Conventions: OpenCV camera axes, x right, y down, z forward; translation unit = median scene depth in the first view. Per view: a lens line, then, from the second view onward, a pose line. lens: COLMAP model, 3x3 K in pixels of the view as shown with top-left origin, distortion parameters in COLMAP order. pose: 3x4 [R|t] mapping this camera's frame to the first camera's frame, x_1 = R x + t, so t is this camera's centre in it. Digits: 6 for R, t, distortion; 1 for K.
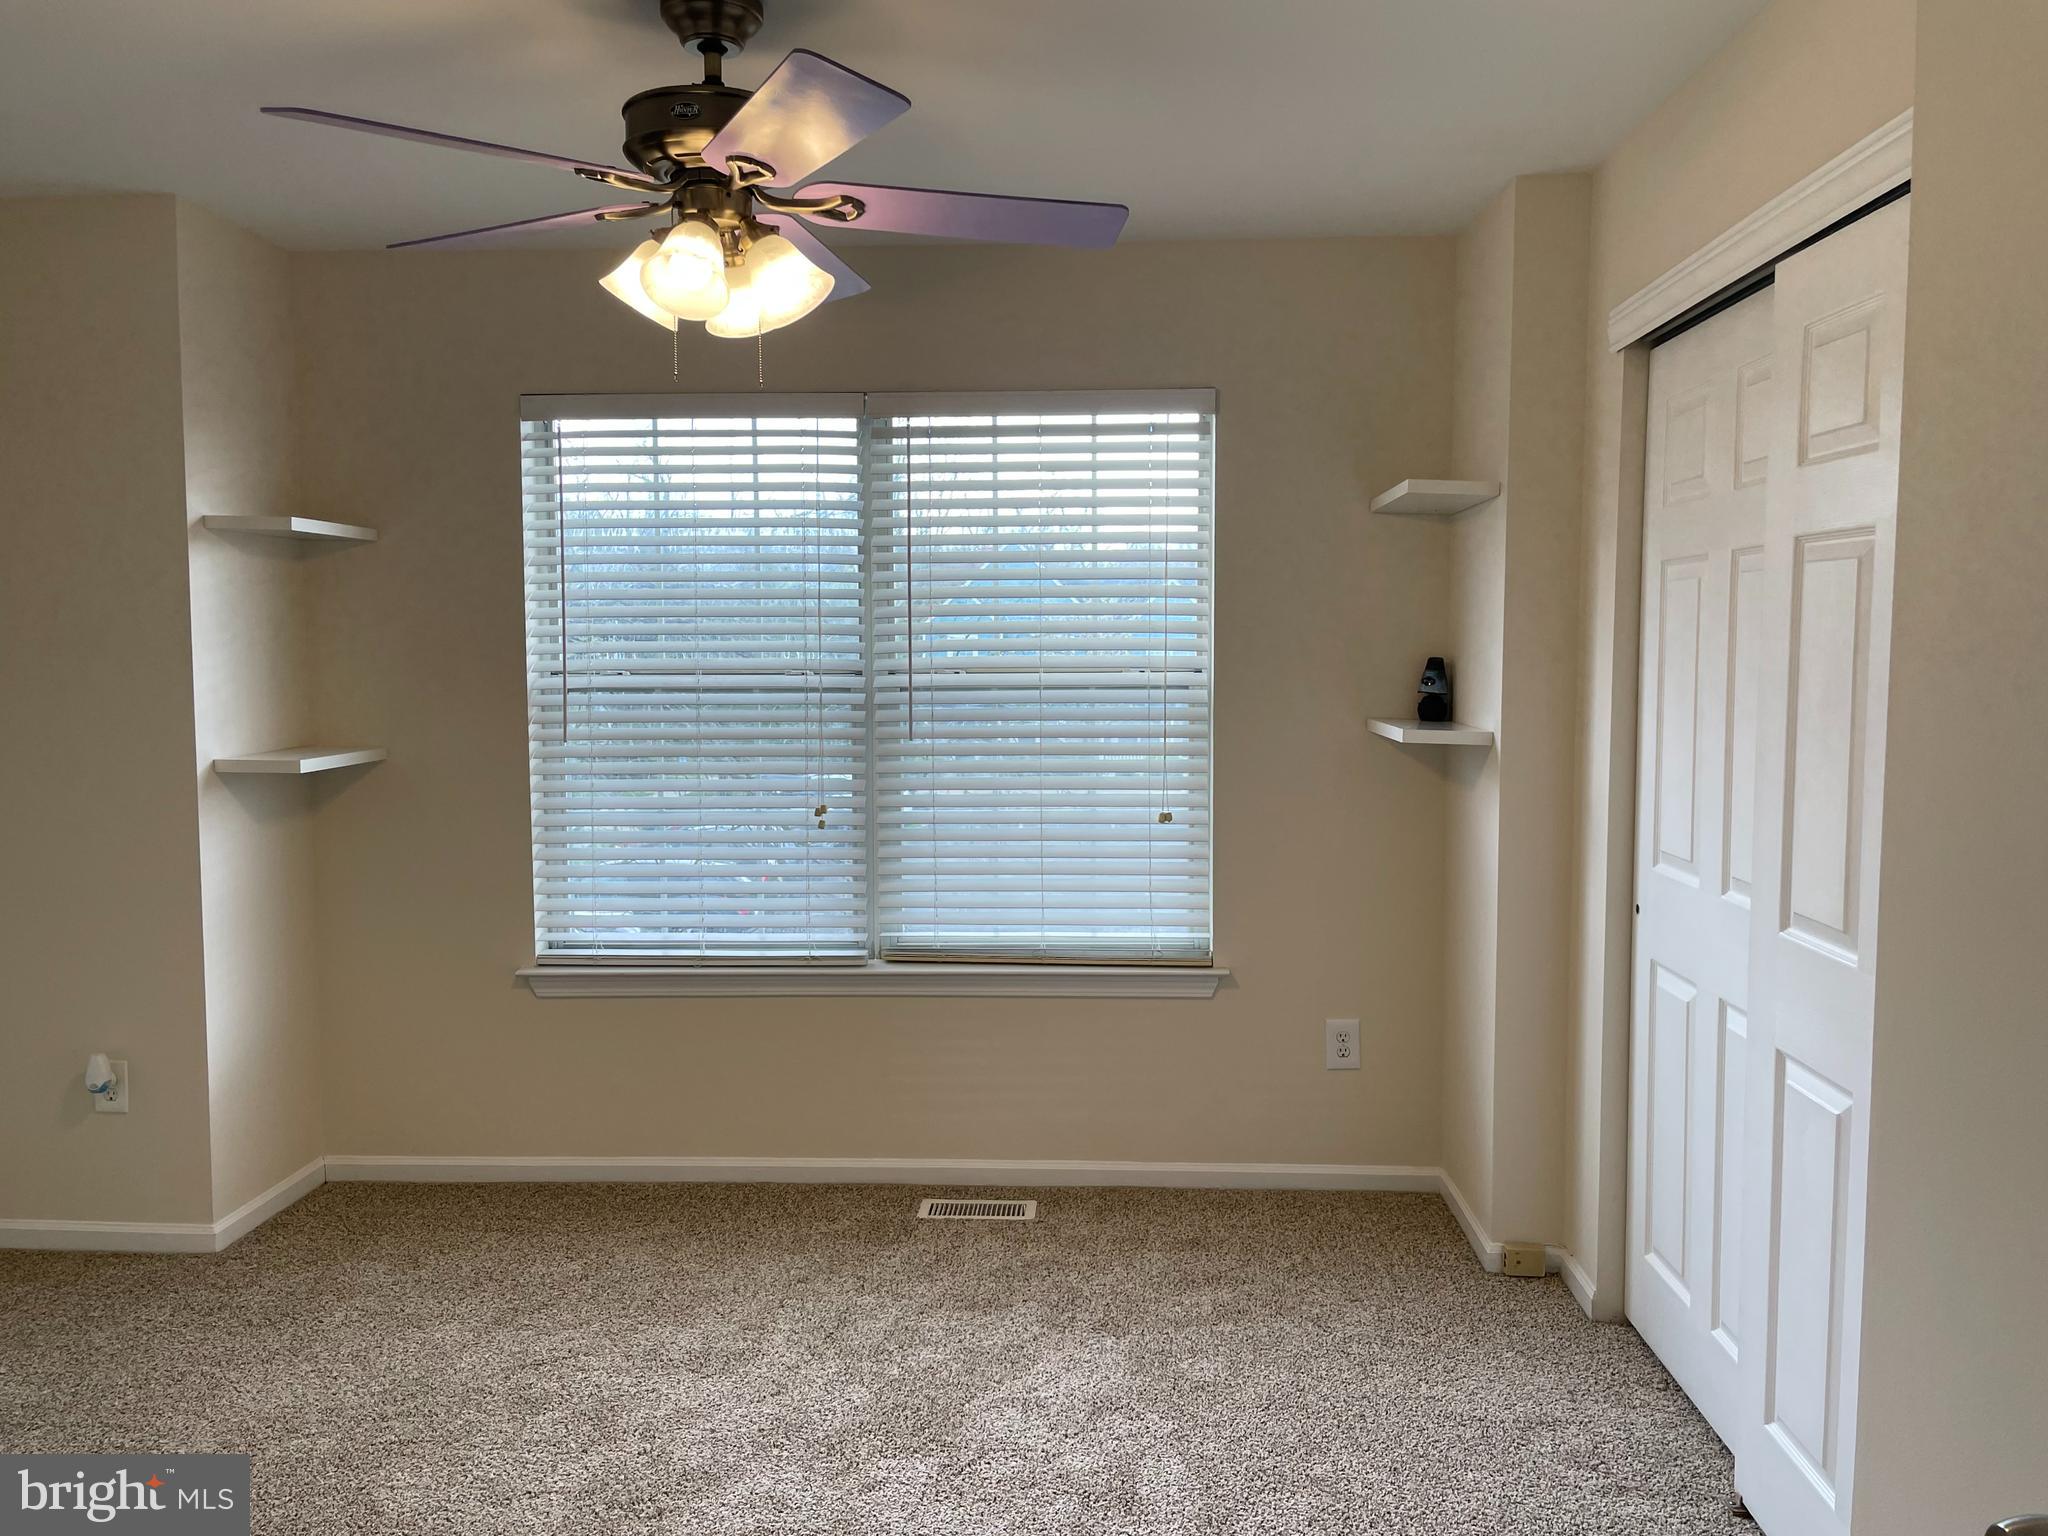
lens RADIAL K [[1583.9, 0, 1028.2], [0, 1583.9, 765.0], [0, 0, 1]] dist [0.093301, -0.129430]
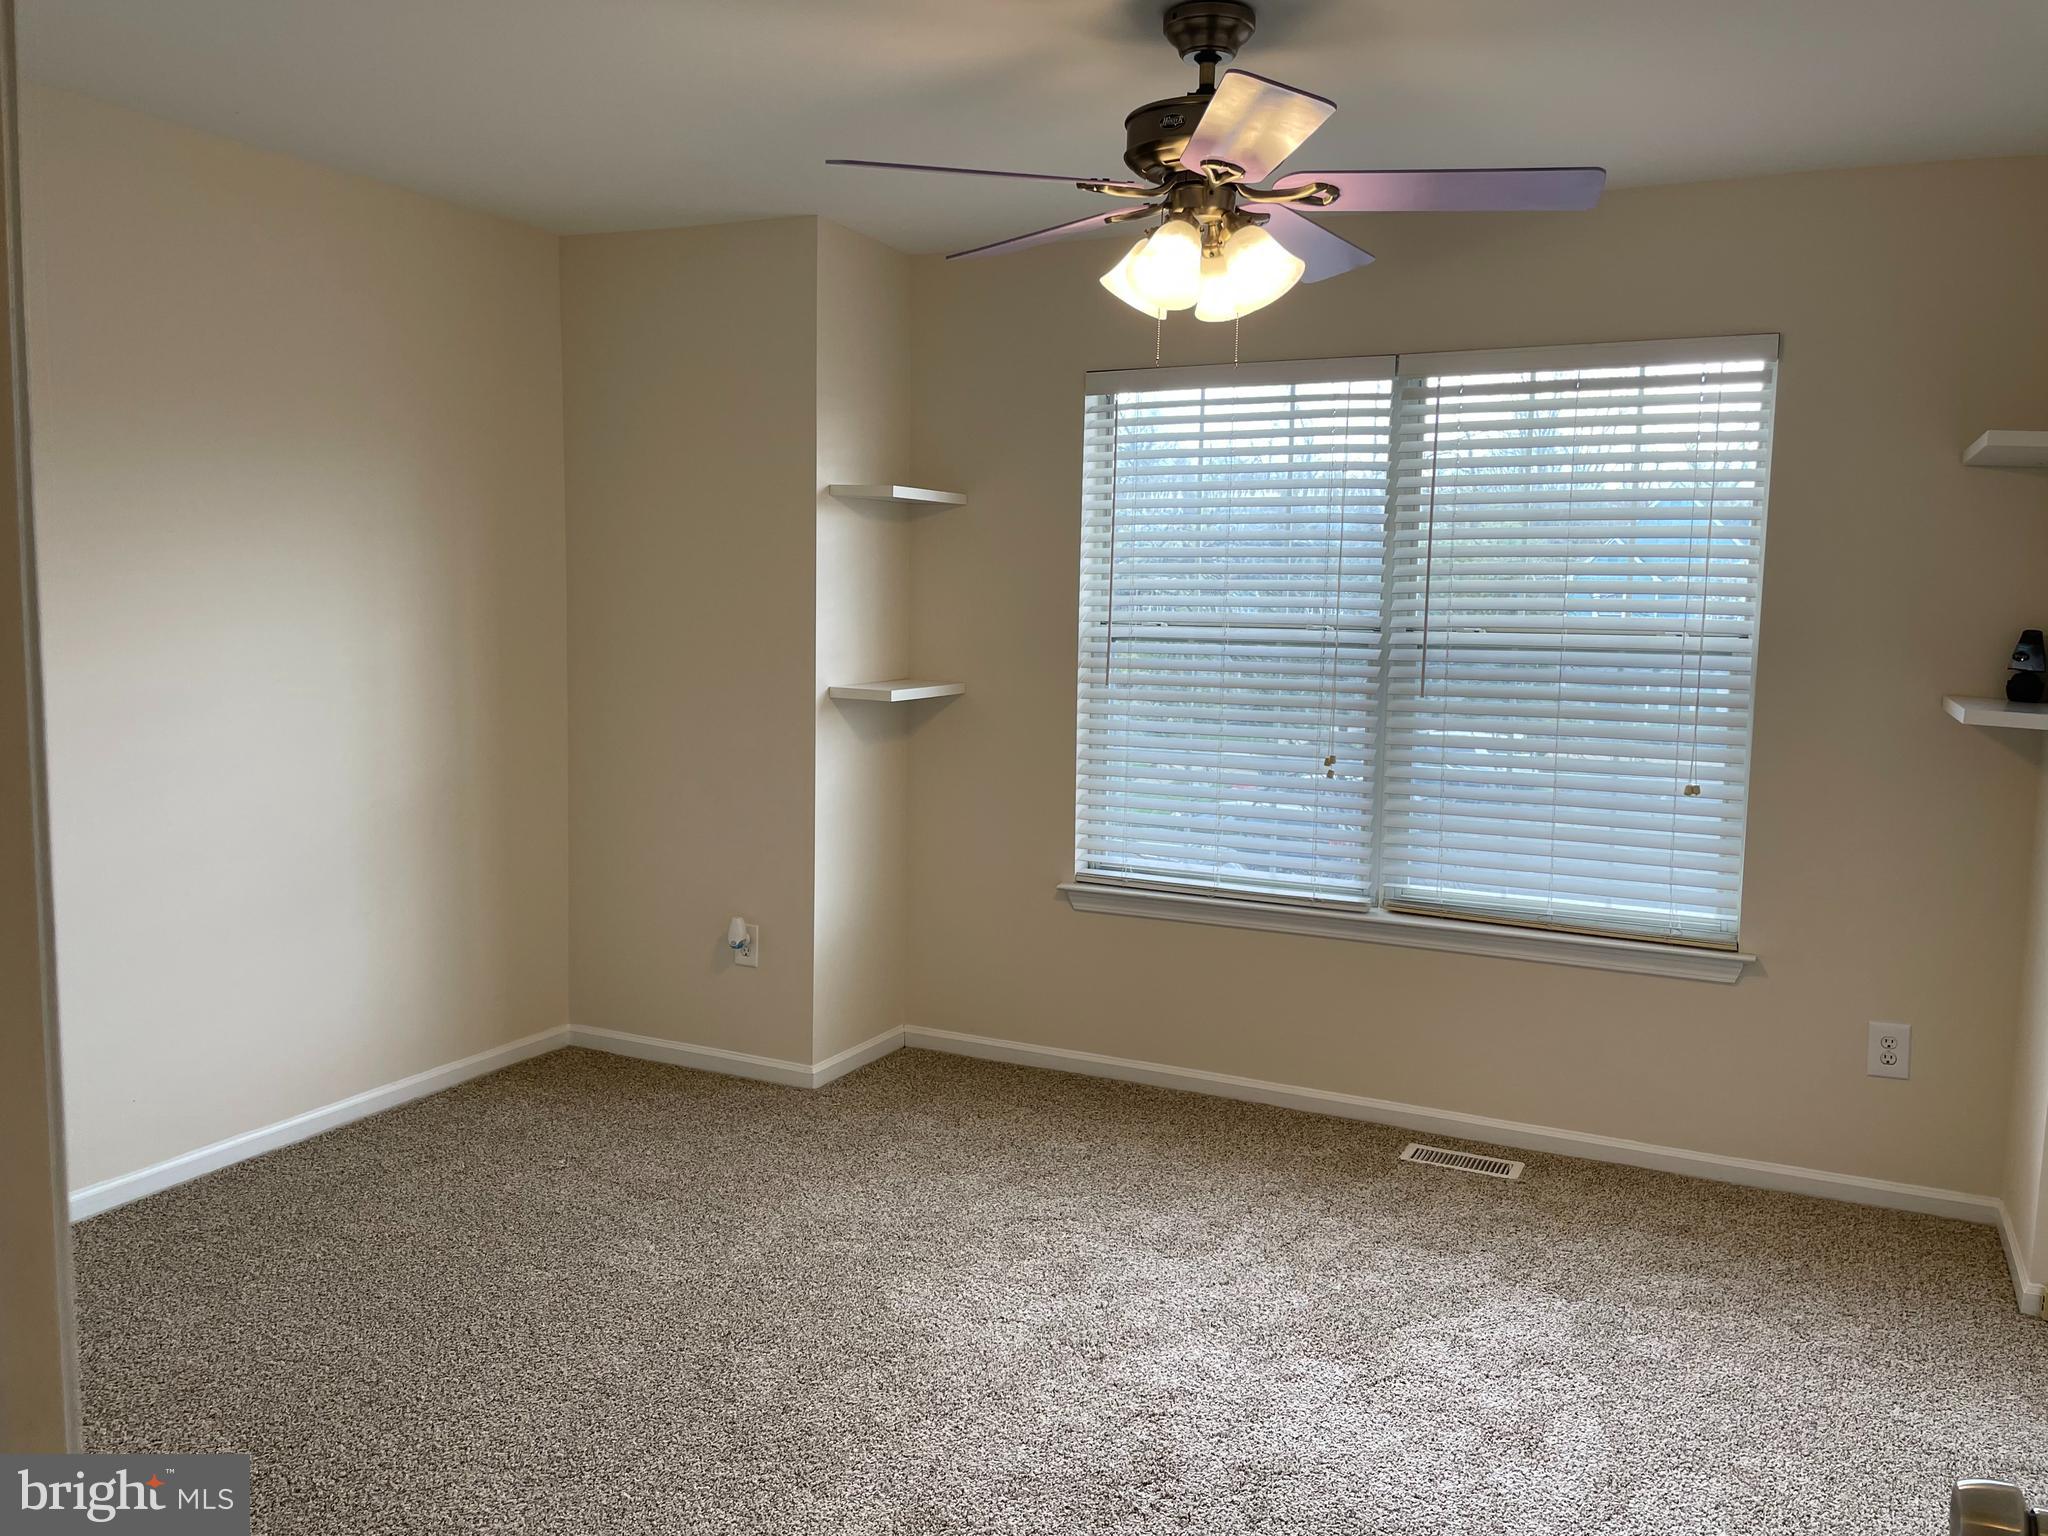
lens RADIAL K [[1583.9, 0, 1016.3], [0, 1583.9, 764.9], [0, 0, 1]] dist [0.093301, -0.129430]
pose [[0.917880, 0.062913, -0.391840, 0.094127], [-0.050952, 0.997865, 0.040862, -0.000579], [0.393574, -0.017541, 0.919126, -0.046482]]
